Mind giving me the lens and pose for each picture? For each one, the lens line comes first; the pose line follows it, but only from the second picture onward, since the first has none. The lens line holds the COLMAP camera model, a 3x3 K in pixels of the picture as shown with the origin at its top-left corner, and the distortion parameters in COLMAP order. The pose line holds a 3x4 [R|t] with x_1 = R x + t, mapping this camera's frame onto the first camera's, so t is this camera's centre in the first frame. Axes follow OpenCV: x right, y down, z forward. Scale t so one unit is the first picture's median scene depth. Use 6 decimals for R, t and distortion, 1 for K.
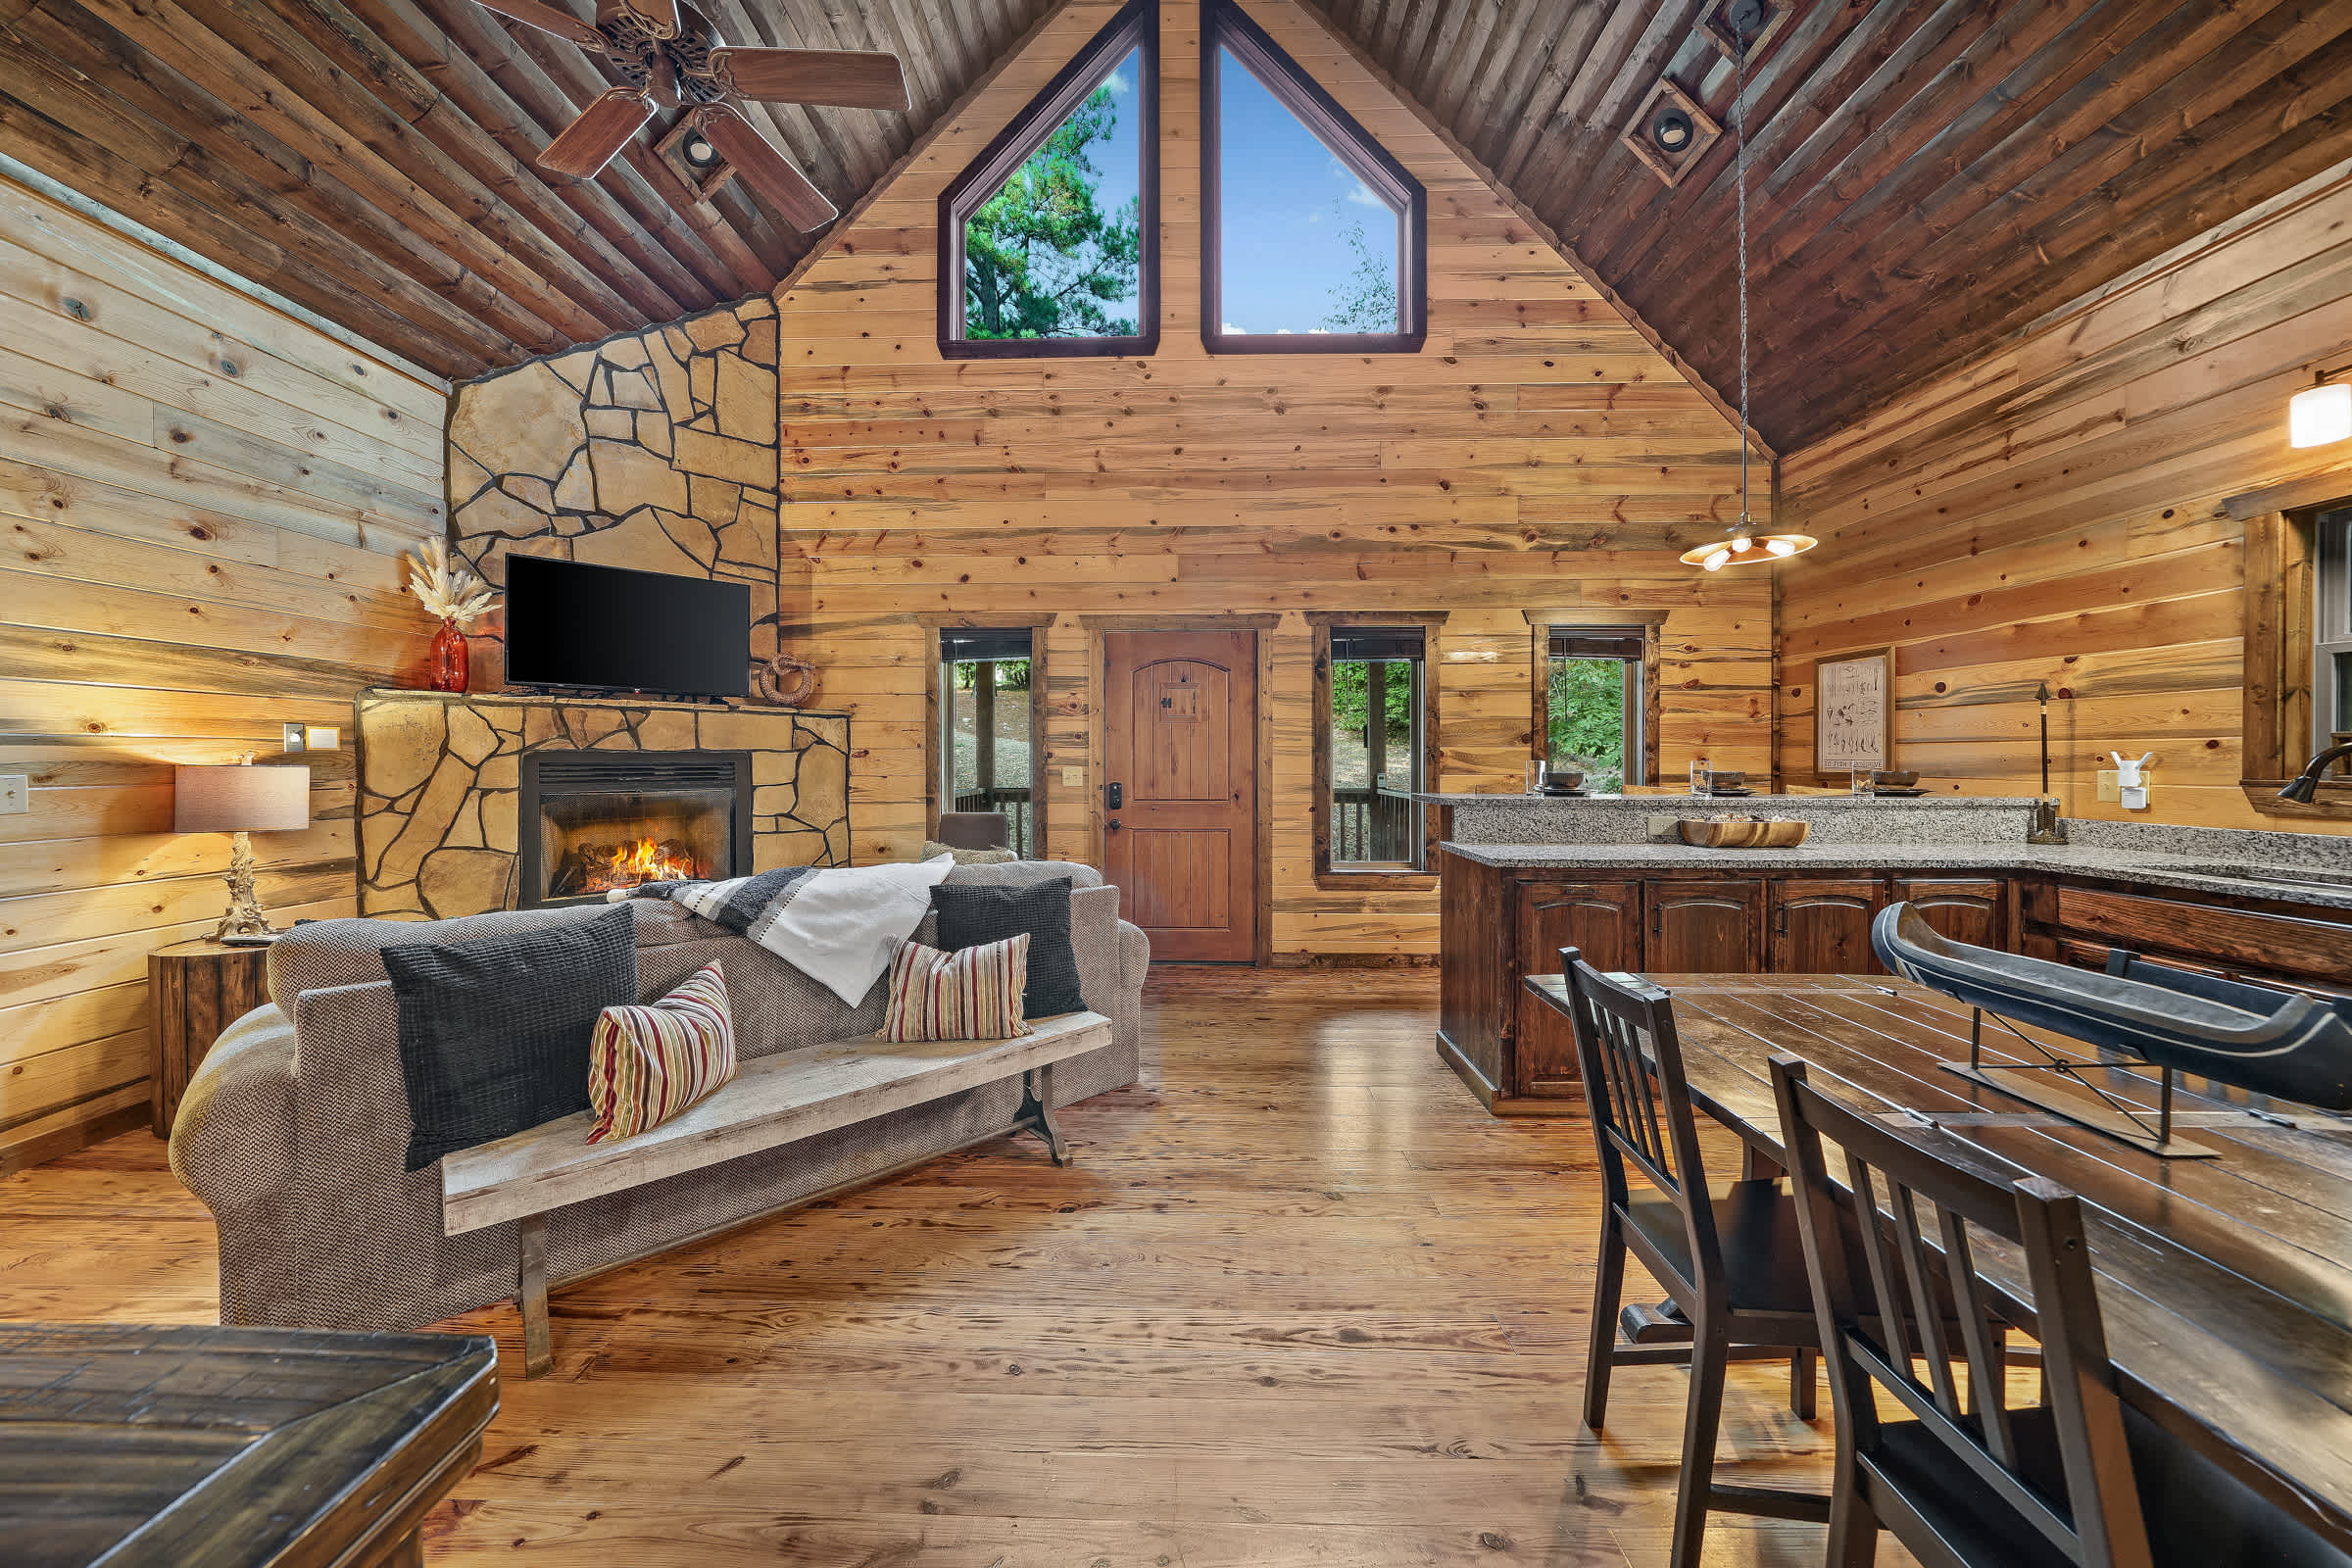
lens RADIAL K [[808.5, 0, 1181.0], [0, 808.5, 767.2], [0, 0, 1]] dist [-0.011302, 0.000040]
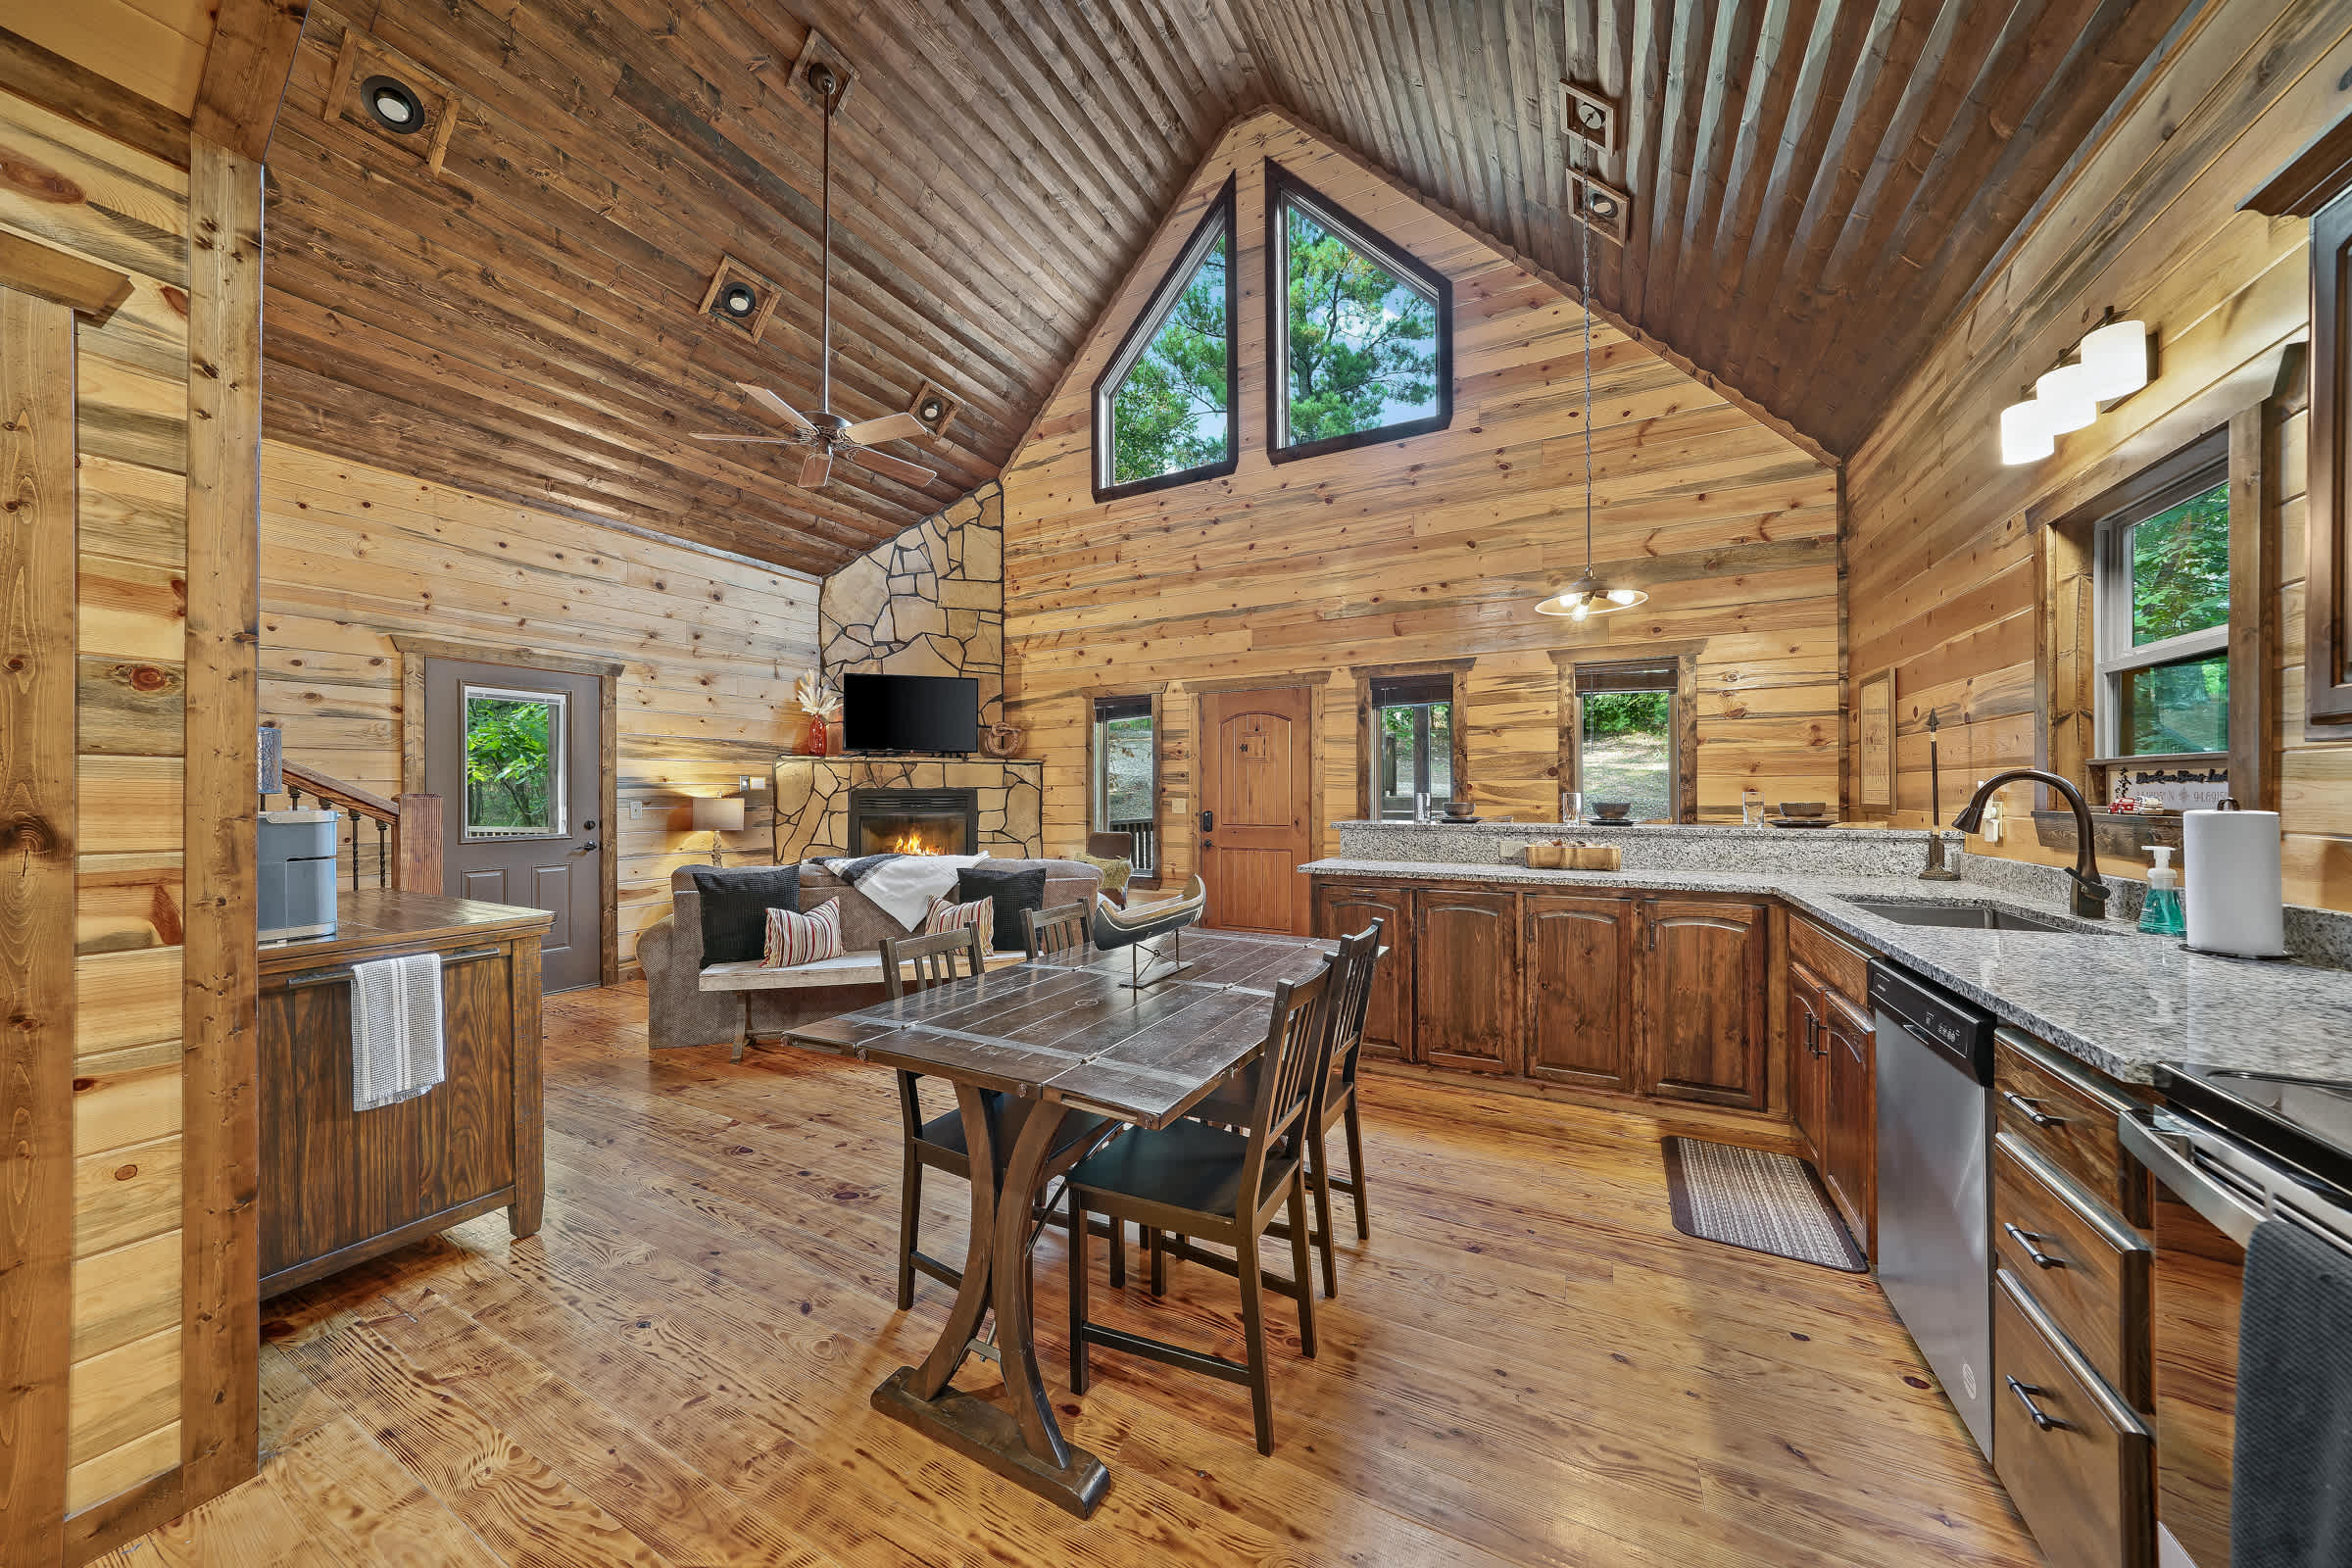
lens RADIAL K [[820.7, 0, 1201.9], [0, 820.7, 796.6], [0, 0, 1]] dist [-0.006905, 0.000203]
pose [[0.890857, -0.001453, -0.454281, 0.552917], [-0.000839, 0.999988, -0.004843, 0.002912], [0.454283, 0.004696, 0.890845, -0.183394]]
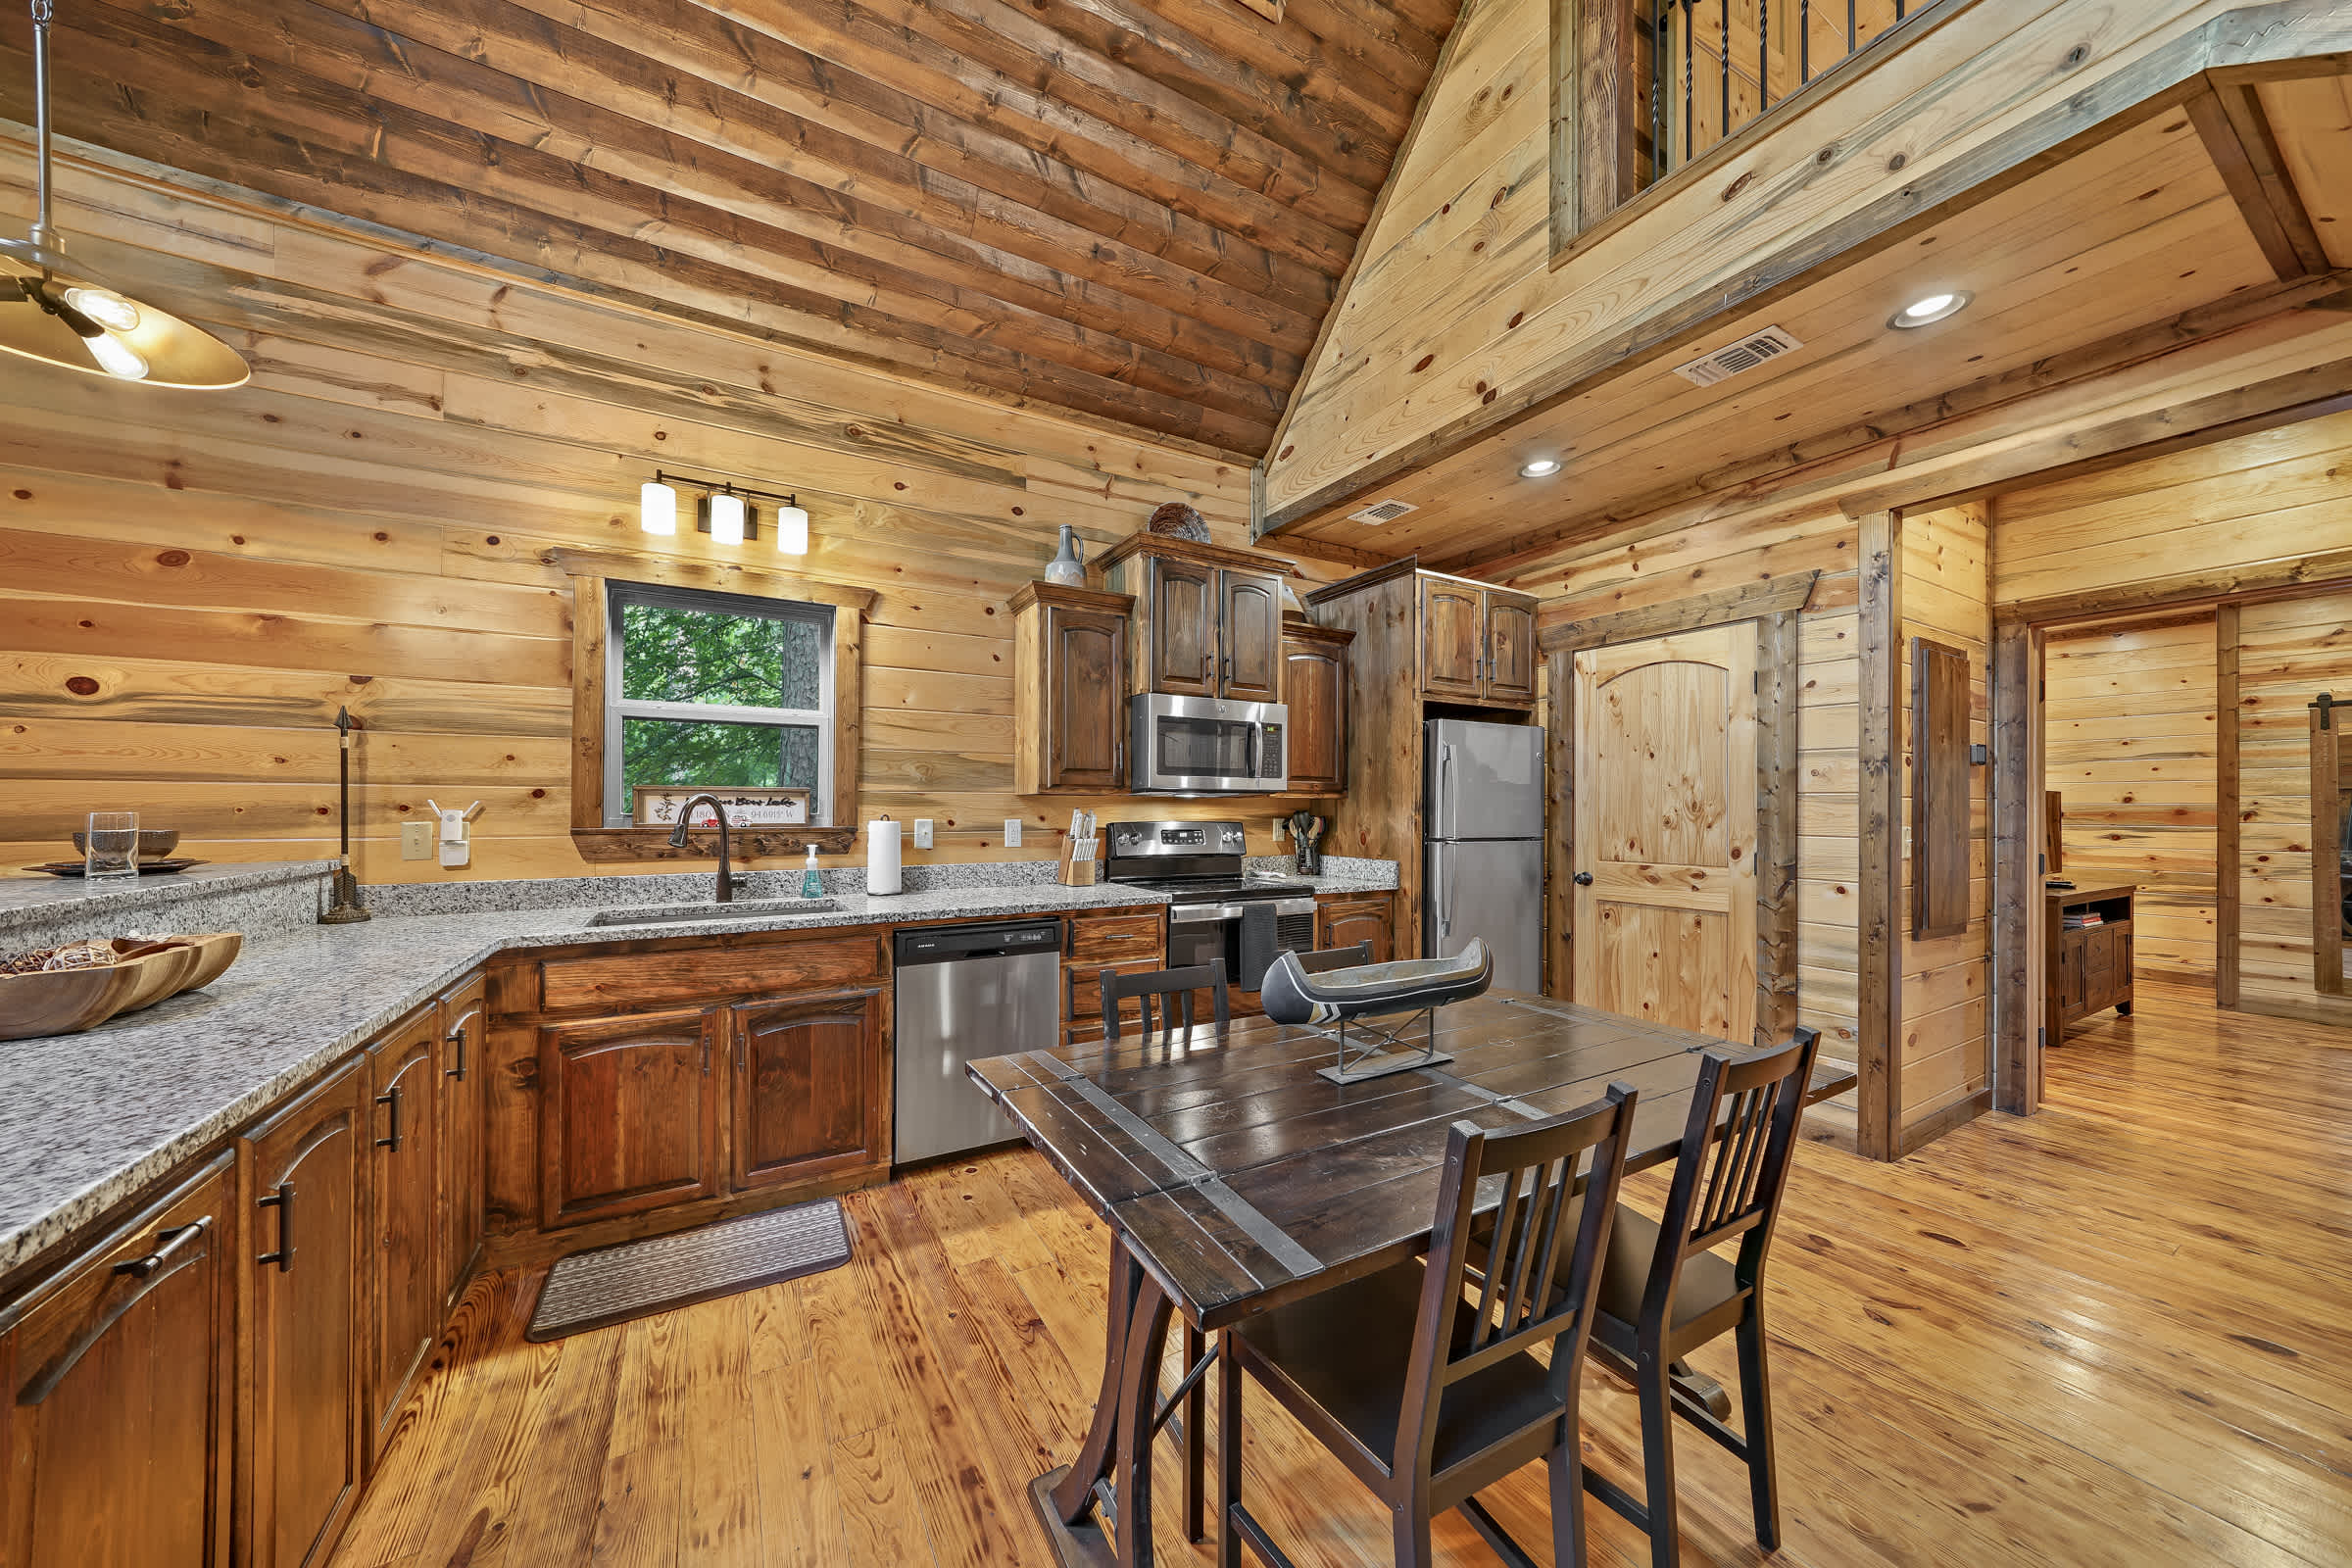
lens RADIAL K [[820.7, 0, 1201.9], [0, 820.7, 796.6], [0, 0, 1]] dist [-0.006905, 0.000203]
pose [[-0.524484, 0.010366, 0.851357, 0.012576], [0.006177, 0.999946, -0.008370, -0.007129], [-0.851398, 0.000869, -0.524520, 0.528931]]
